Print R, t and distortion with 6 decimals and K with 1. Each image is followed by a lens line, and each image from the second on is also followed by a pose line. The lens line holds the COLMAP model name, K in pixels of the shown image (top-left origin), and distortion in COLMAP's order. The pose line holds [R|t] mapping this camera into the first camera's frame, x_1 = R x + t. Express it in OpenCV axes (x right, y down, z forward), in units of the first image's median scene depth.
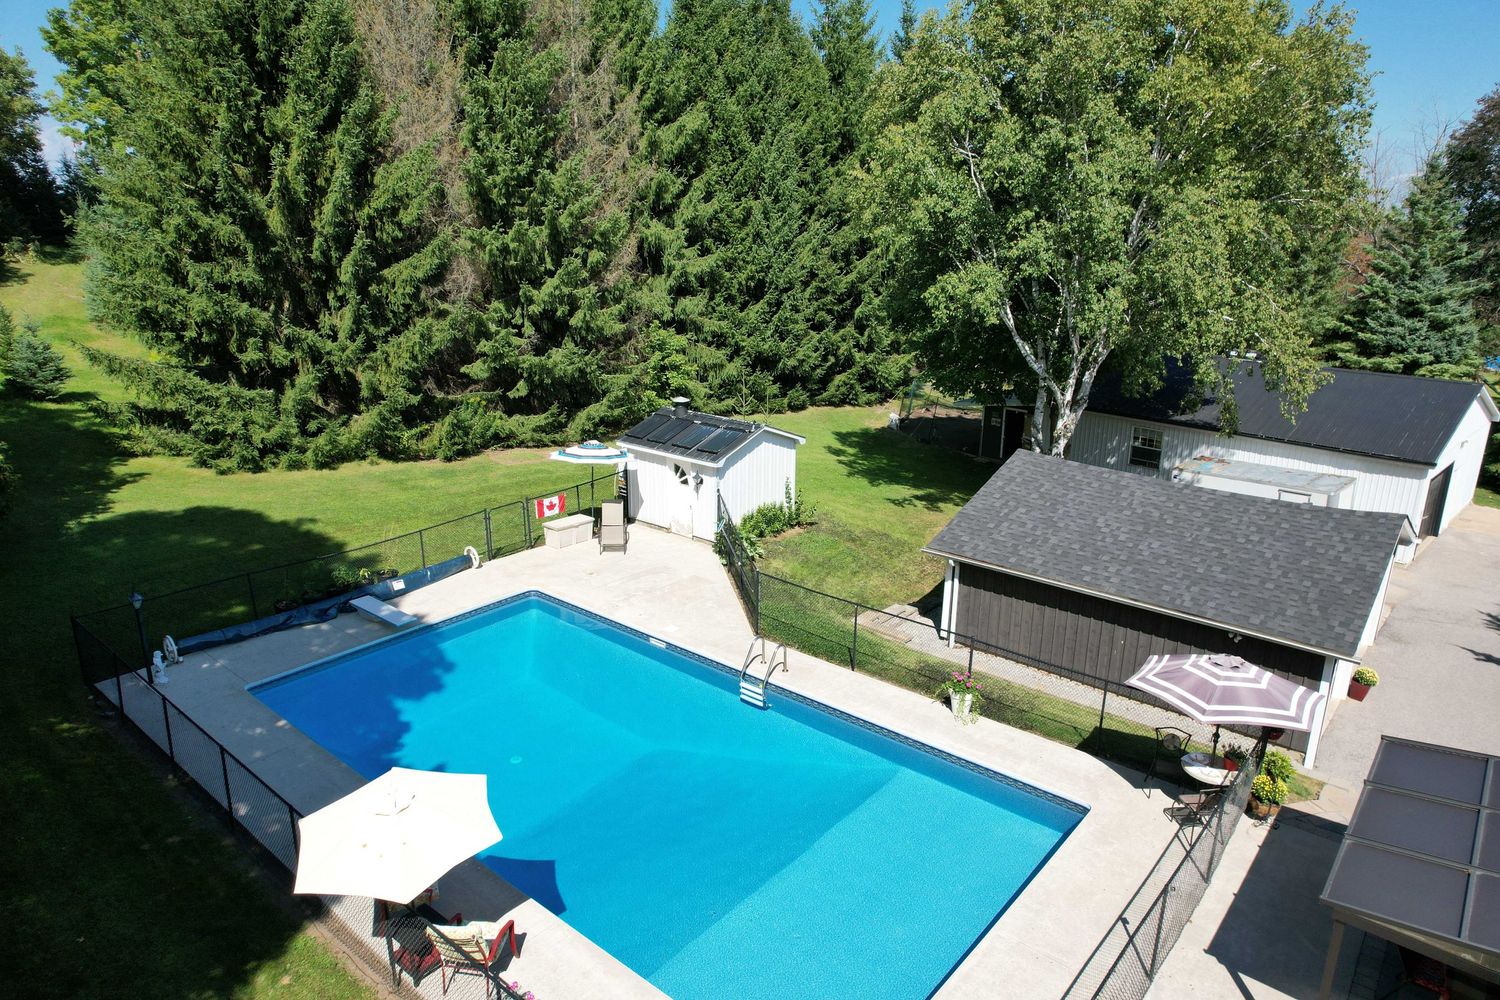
lens RADIAL K [[959.1, 0, 724.6], [0, 959.1, 500.9], [0, 0, 1]] dist [0.001313, 0.000367]
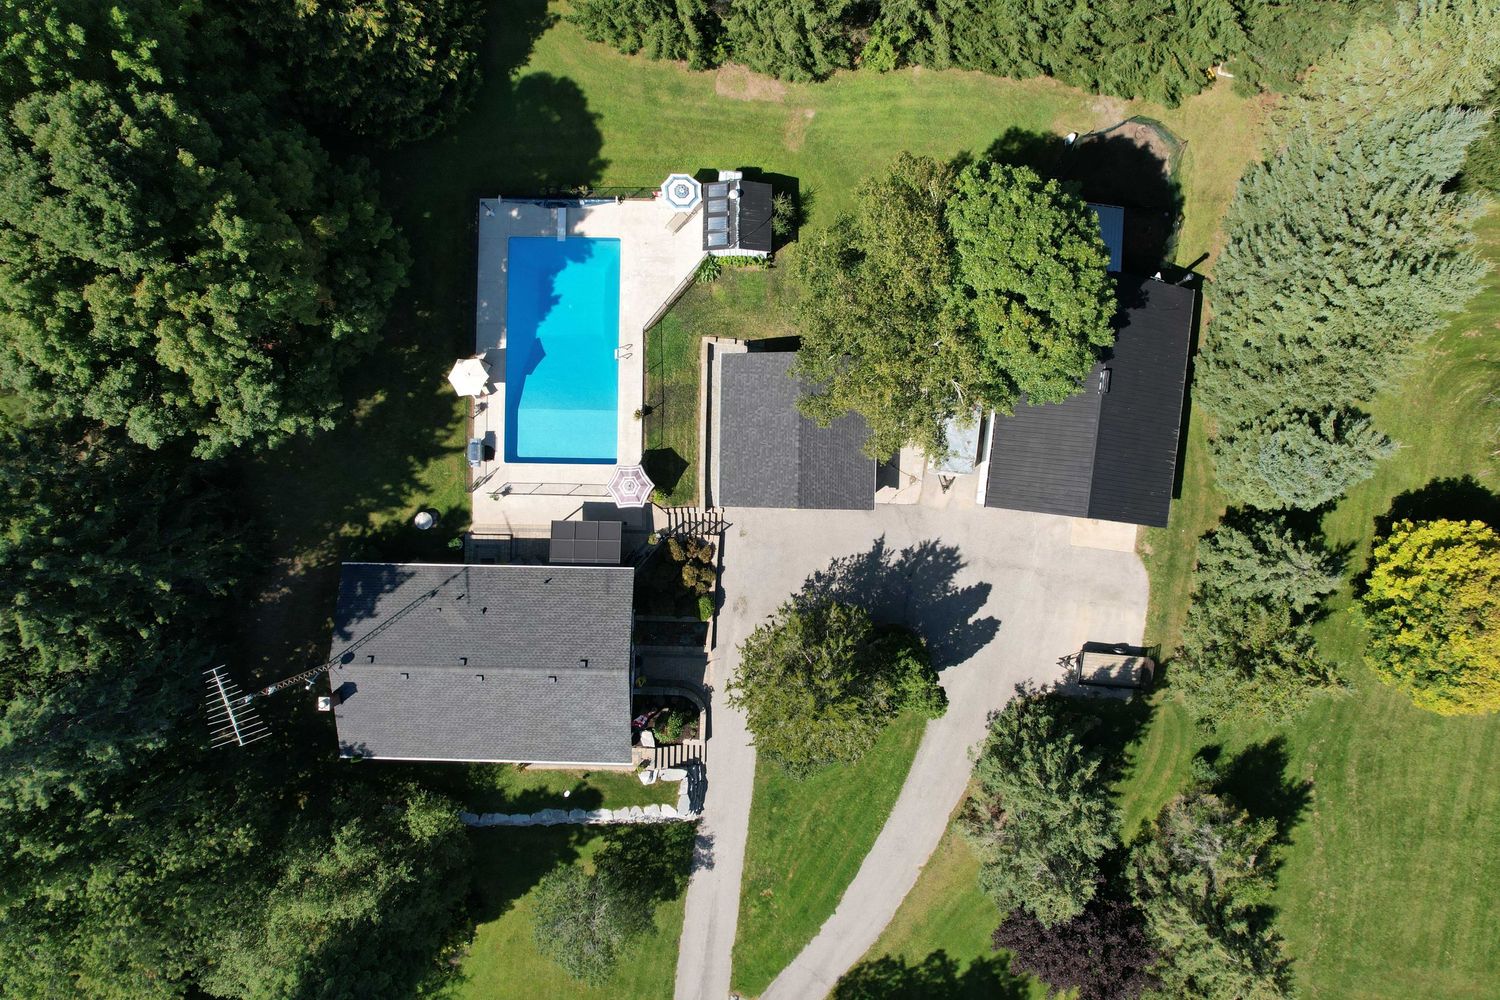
lens RADIAL K [[955.5, 0, 757.0], [0, 955.5, 503.4], [0, 0, 1]] dist [-0.077044, 0.067535]
pose [[0.646651, 0.762785, 0.001151, 0.491307], [-0.217493, 0.182932, 0.958766, -1.956575], [0.731122, -0.620237, 0.284194, 0.108180]]
